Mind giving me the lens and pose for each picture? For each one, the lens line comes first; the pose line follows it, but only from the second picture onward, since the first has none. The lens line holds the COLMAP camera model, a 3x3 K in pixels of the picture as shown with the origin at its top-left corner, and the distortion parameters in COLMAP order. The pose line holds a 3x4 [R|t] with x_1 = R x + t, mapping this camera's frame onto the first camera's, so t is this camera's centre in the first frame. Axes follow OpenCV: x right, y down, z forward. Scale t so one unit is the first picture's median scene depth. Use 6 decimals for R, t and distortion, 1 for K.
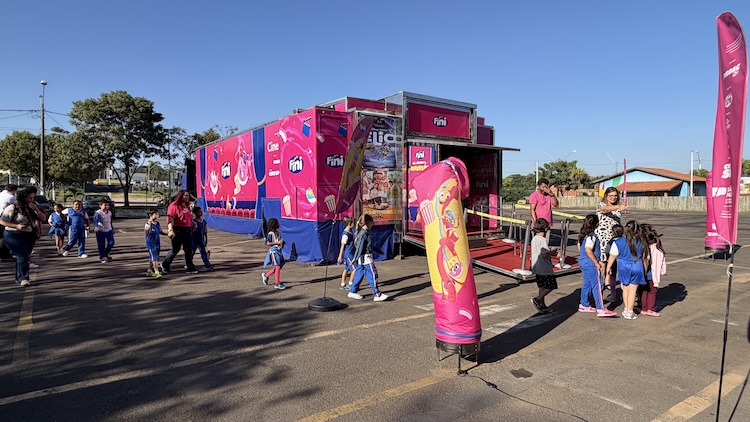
lens RADIAL K [[430.6, 0, 385.4], [0, 430.6, 212.6], [0, 0, 1]] dist [0.003117, 0.001643]
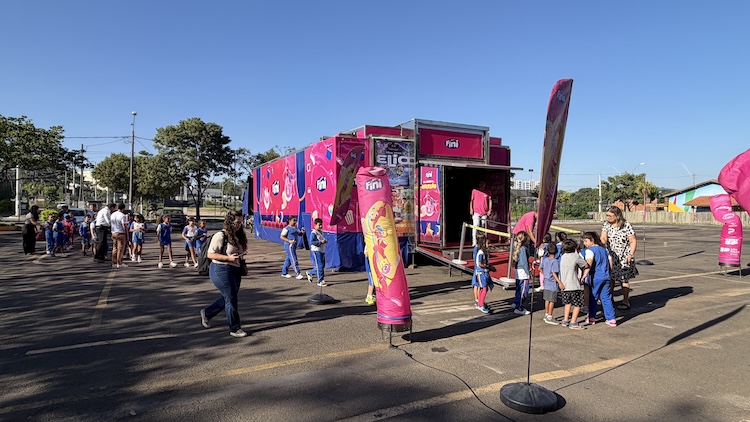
lens RADIAL K [[430.6, 0, 385.4], [0, 430.6, 212.6], [0, 0, 1]] dist [0.003117, 0.001643]
pose [[0.989641, 0.002536, -0.143539, 0.082866], [-0.007311, 0.999437, -0.032747, 0.001290], [0.143375, 0.033457, 0.989103, -0.077254]]
